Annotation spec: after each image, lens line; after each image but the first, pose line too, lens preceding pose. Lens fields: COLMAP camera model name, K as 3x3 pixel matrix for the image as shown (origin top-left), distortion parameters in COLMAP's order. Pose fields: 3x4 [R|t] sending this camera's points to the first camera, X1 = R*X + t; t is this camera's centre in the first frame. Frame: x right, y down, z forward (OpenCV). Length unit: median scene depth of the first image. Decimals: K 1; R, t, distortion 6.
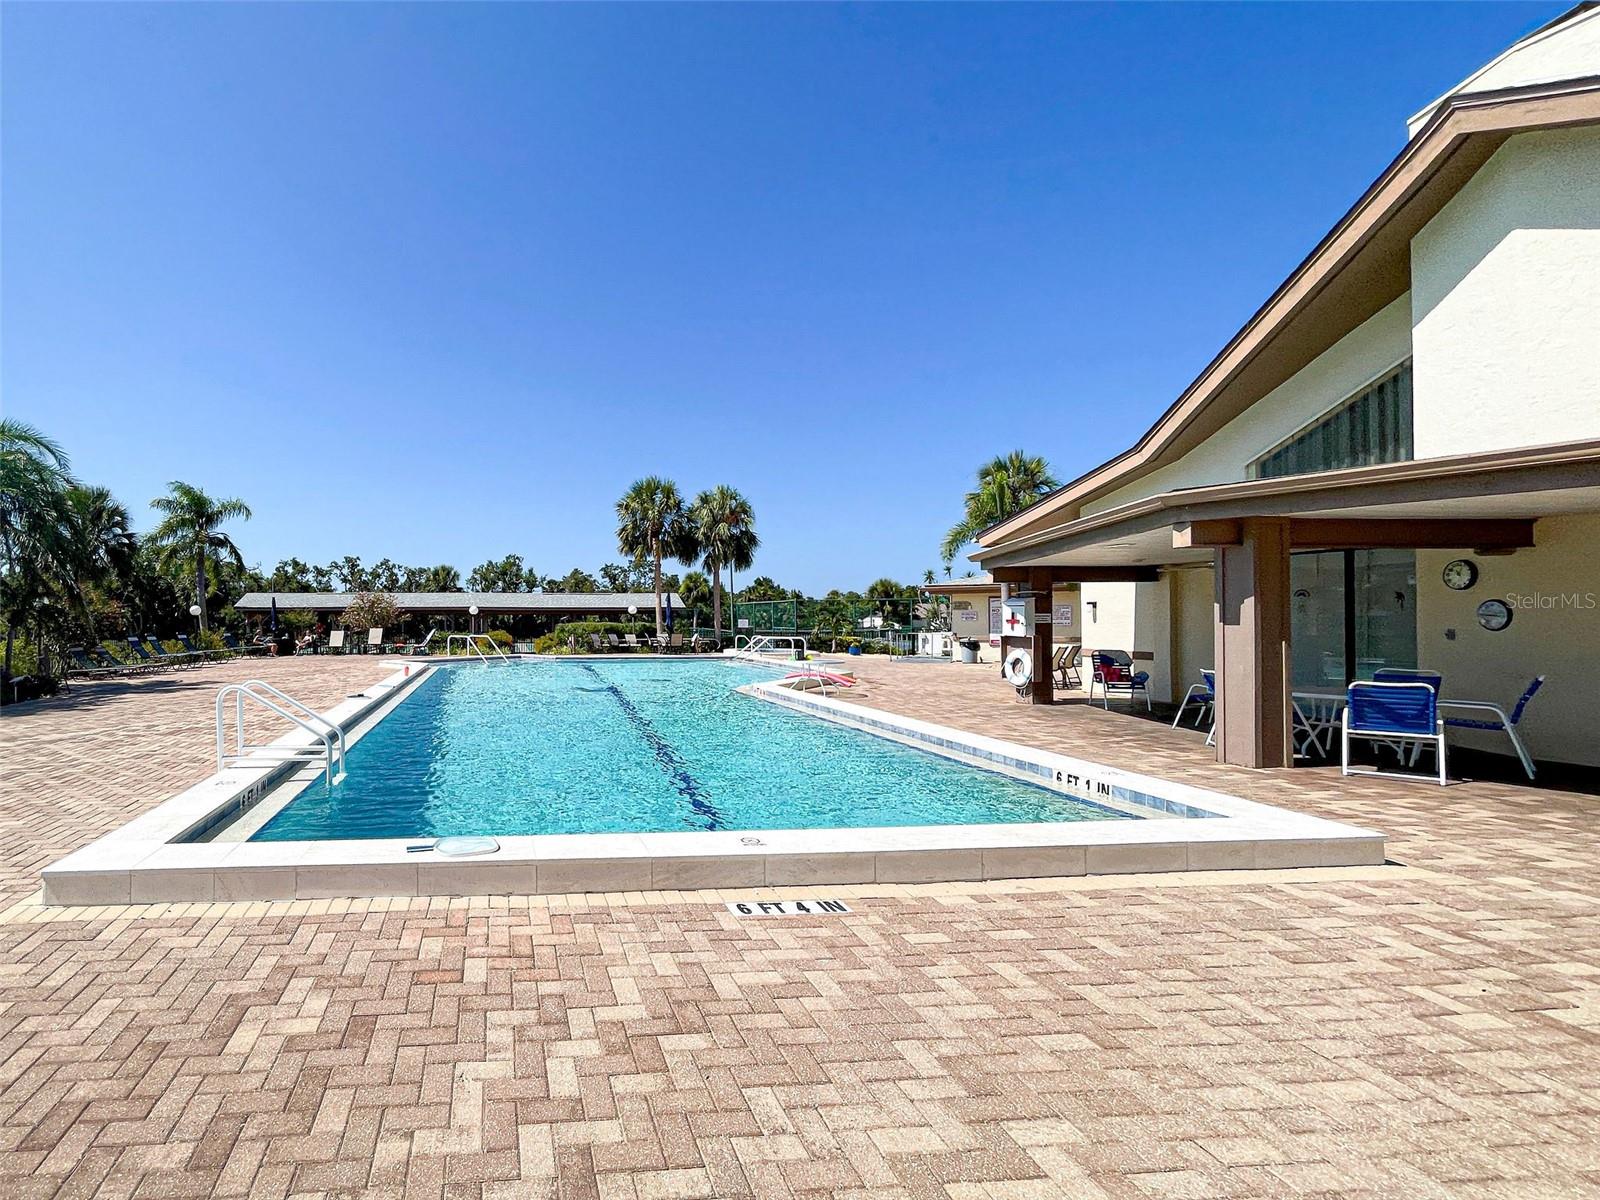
lens RADIAL K [[697.3, 0, 800.8], [0, 697.3, 607.9], [0, 0, 1]] dist [0.020942, -0.000003]
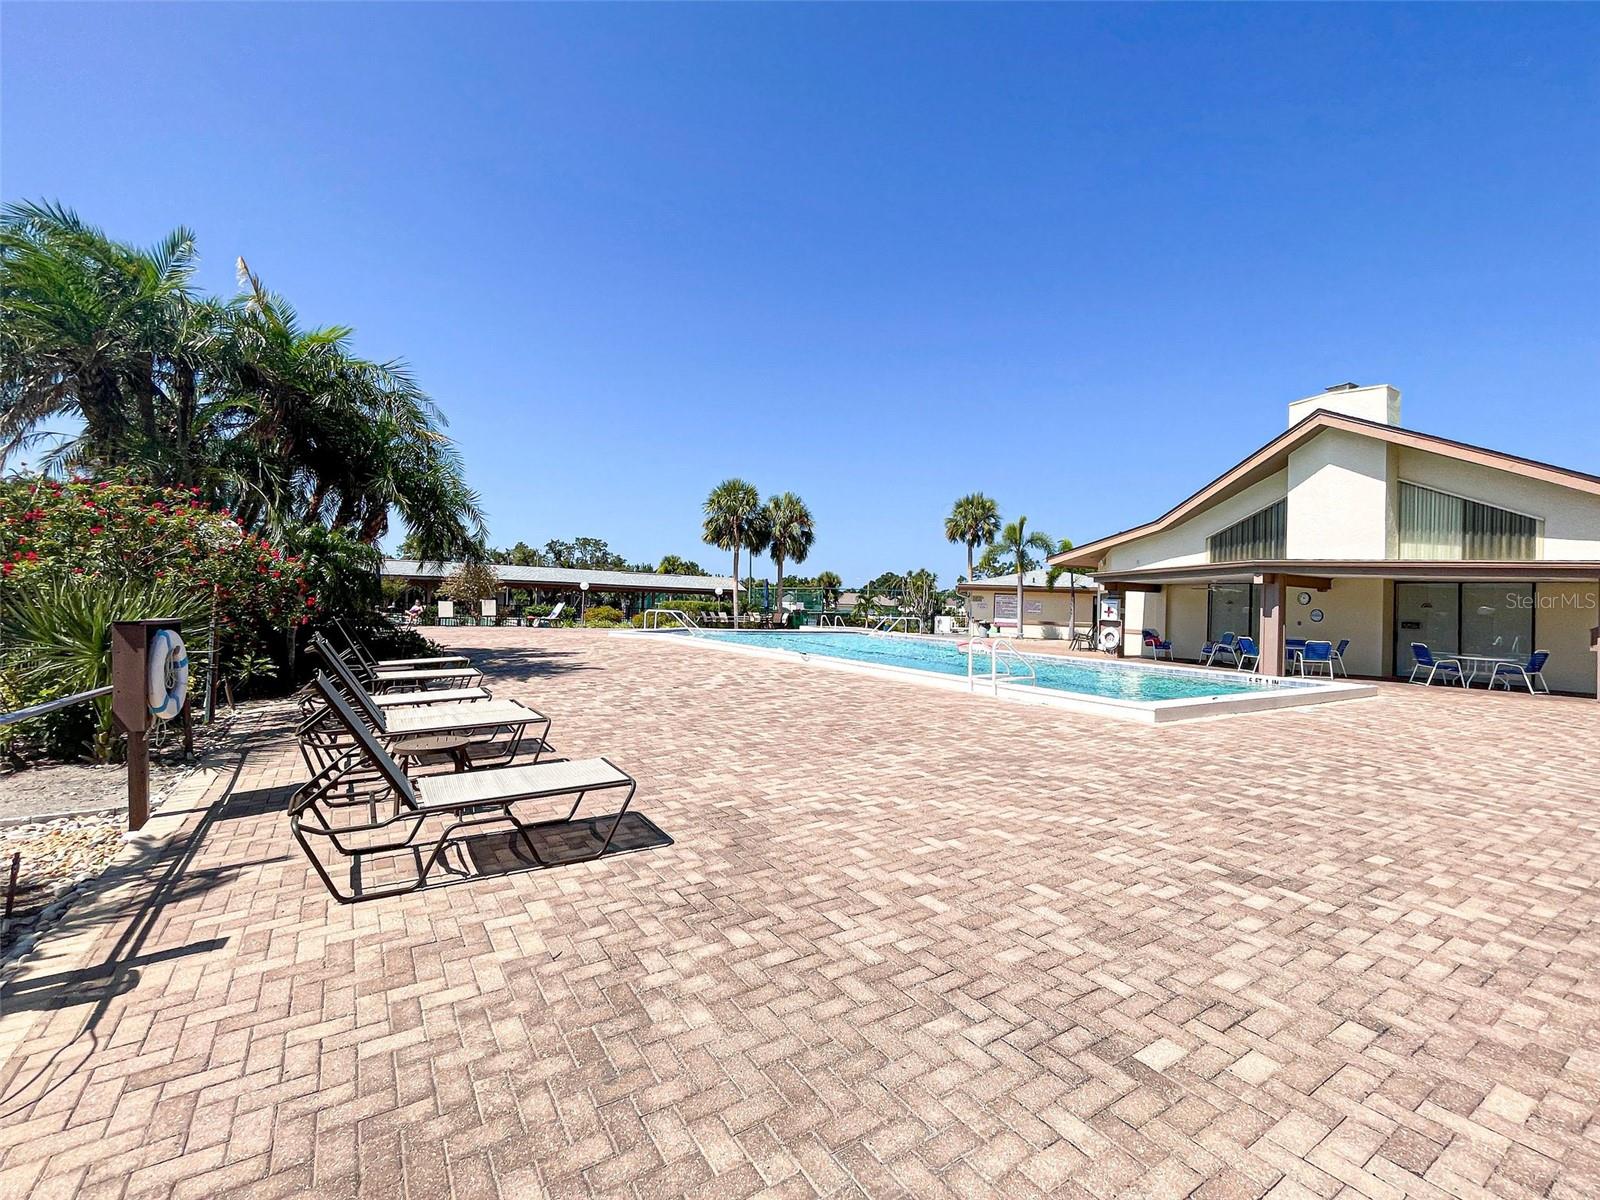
lens RADIAL K [[716.3, 0, 800.0], [0, 716.3, 600.0], [0, 0, 1]] dist [0.000051, 0.000027]
pose [[0.860617, 0.031871, 0.508255, -0.743770], [-0.040164, 0.999179, 0.005354, 0.005803], [-0.507667, -0.025021, 0.861190, -0.098067]]
